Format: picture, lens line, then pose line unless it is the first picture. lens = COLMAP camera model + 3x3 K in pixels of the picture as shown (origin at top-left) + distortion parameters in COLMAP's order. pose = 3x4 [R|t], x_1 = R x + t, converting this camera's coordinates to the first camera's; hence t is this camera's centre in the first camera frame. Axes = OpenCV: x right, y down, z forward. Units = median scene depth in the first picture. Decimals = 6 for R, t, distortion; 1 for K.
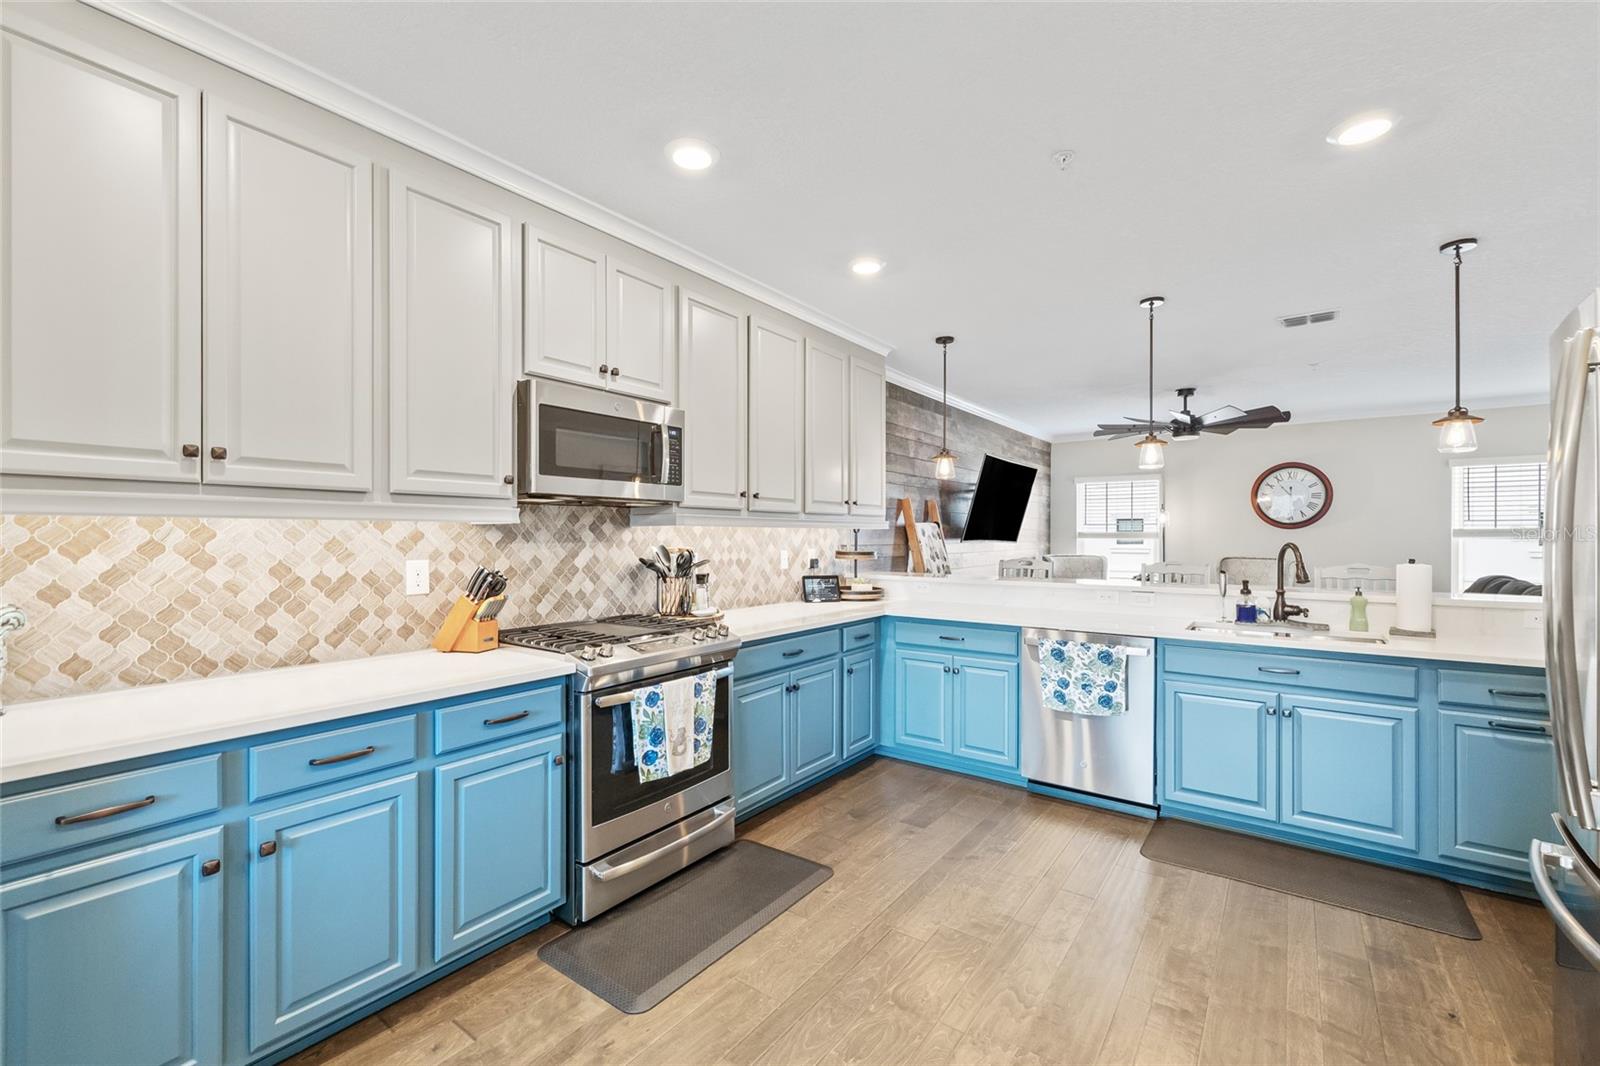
lens RADIAL K [[671.1, 0, 798.5], [0, 671.1, 539.8], [0, 0, 1]] dist [-0.004924, 0.001378]
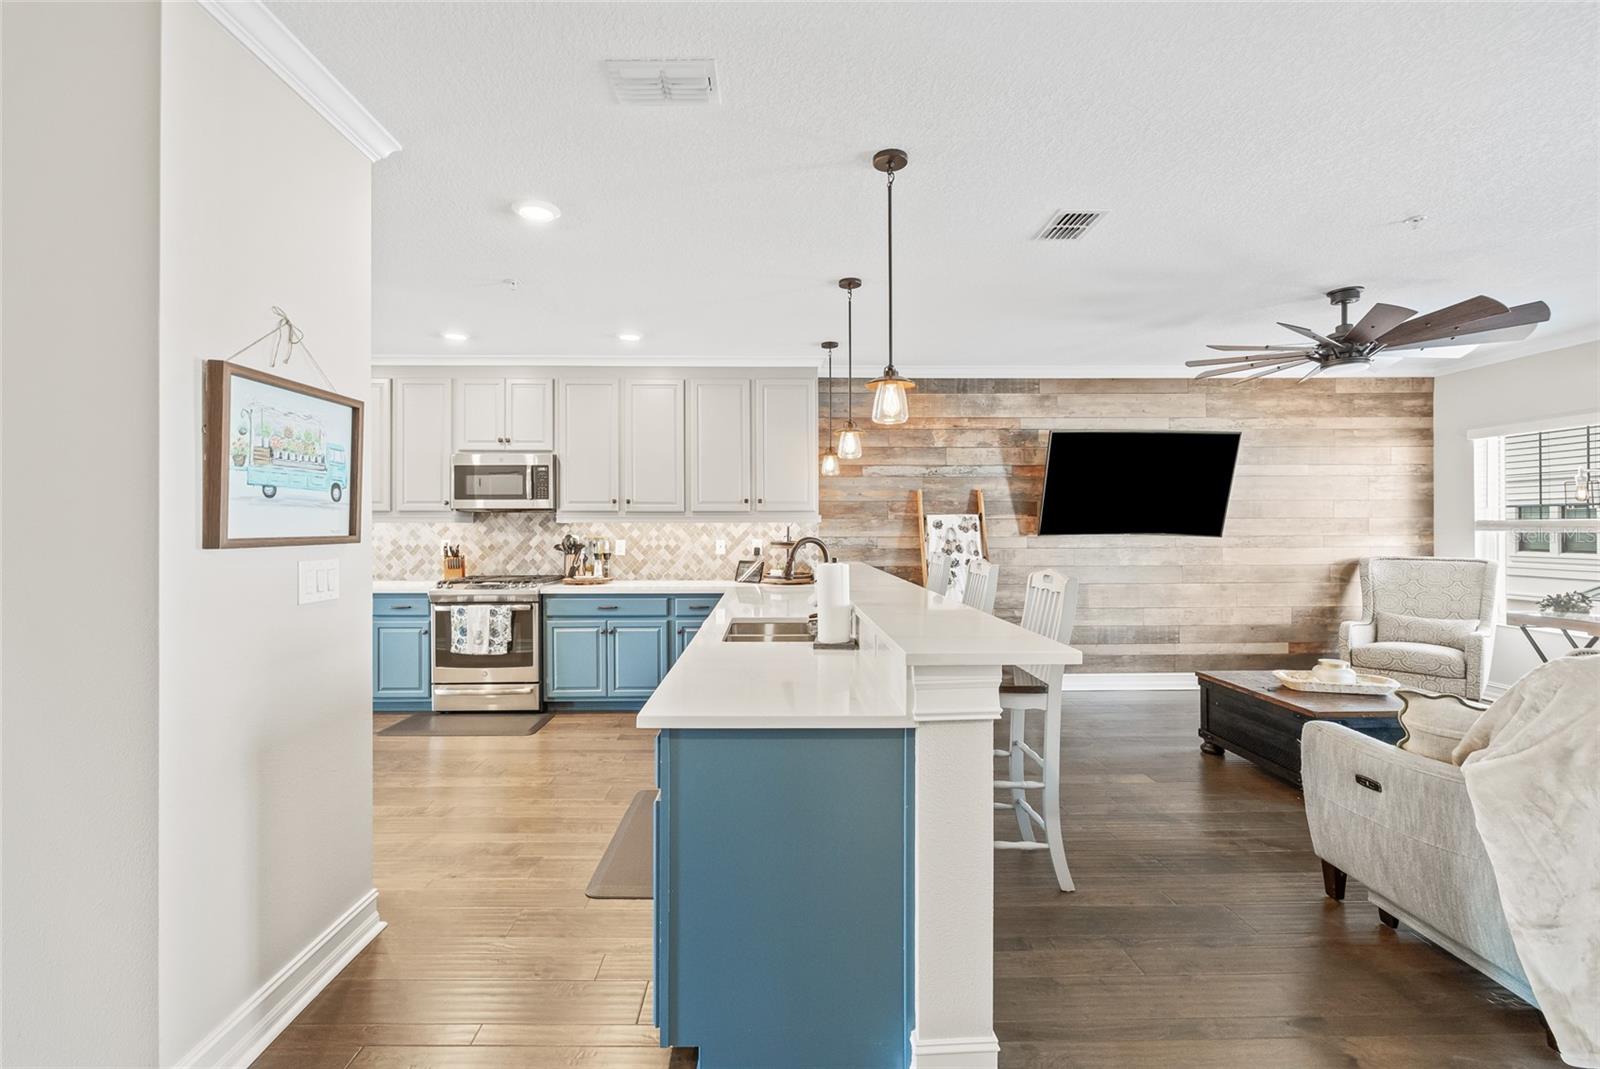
lens RADIAL K [[671.1, 0, 791.6], [0, 671.1, 525.6], [0, 0, 1]] dist [-0.004924, 0.001378]
pose [[0.619281, -0.003432, -0.785162, 1.486878], [-0.001830, 0.999981, -0.005814, -0.005545], [0.785167, 0.005037, 0.619263, 0.416383]]
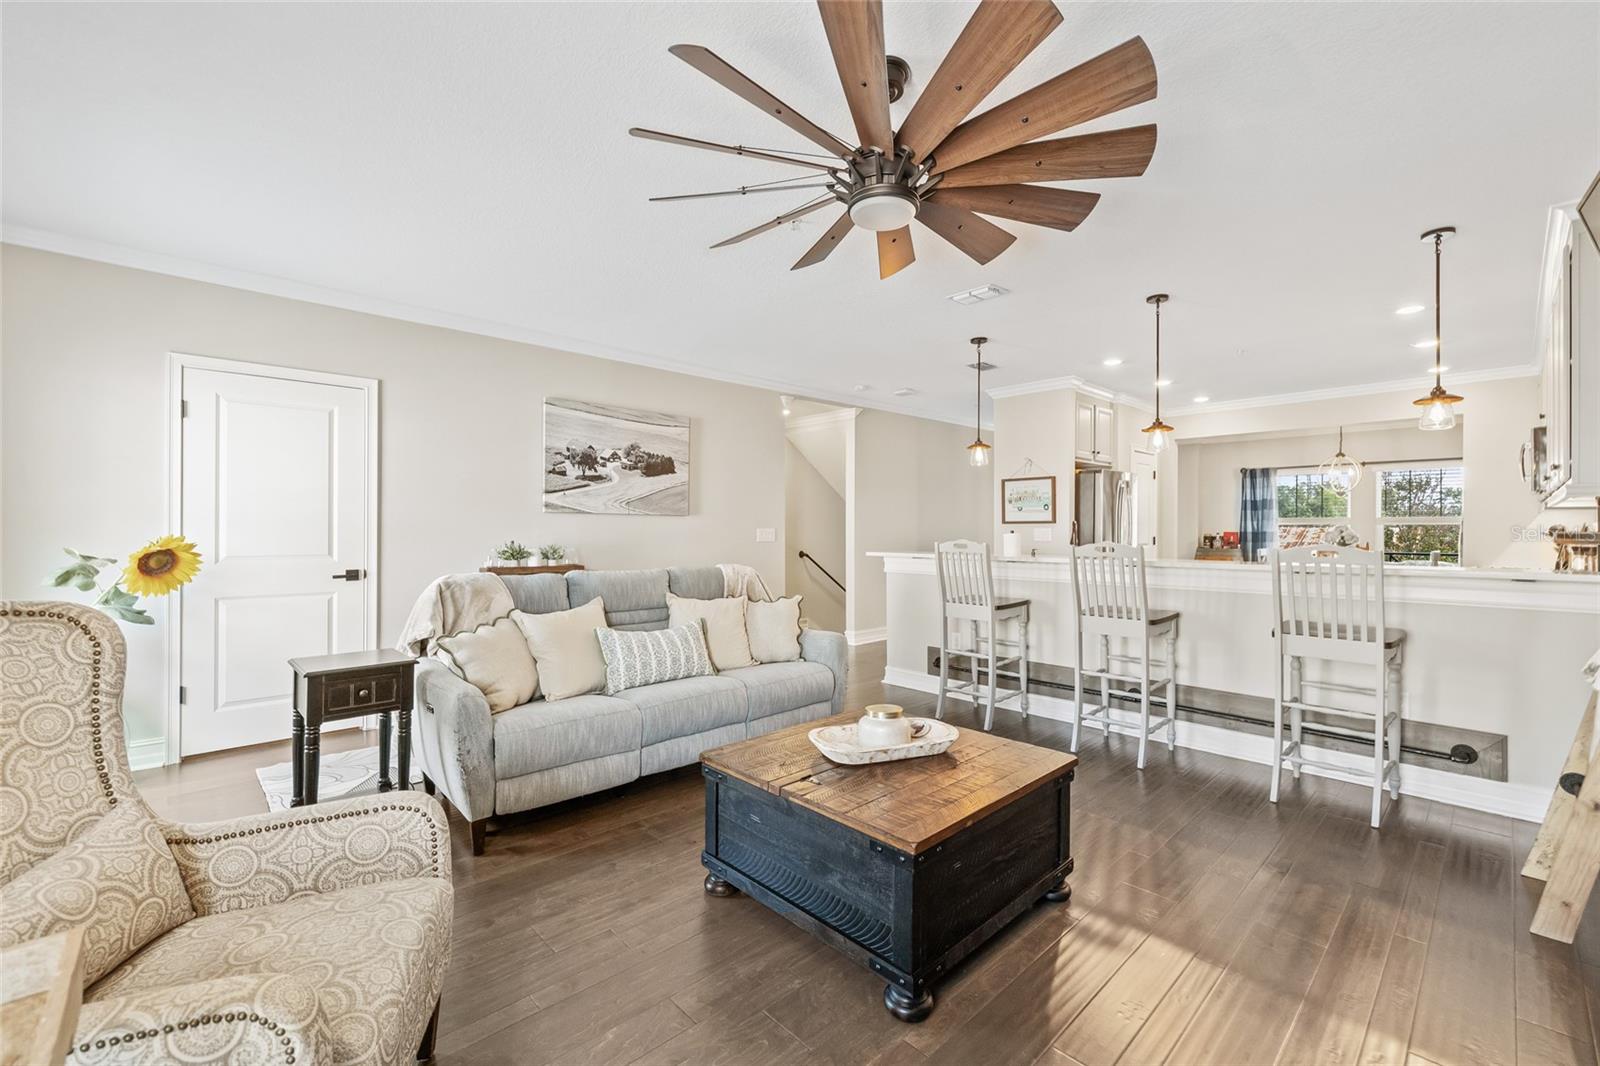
lens RADIAL K [[671.1, 0, 787.6], [0, 671.1, 525.4], [0, 0, 1]] dist [-0.004924, 0.001378]
pose [[-0.981321, -0.000883, 0.192378, 1.100258], [-0.000582, 0.999999, 0.001622, 0.013023], [-0.192379, 0.001479, -0.981320, 2.637377]]
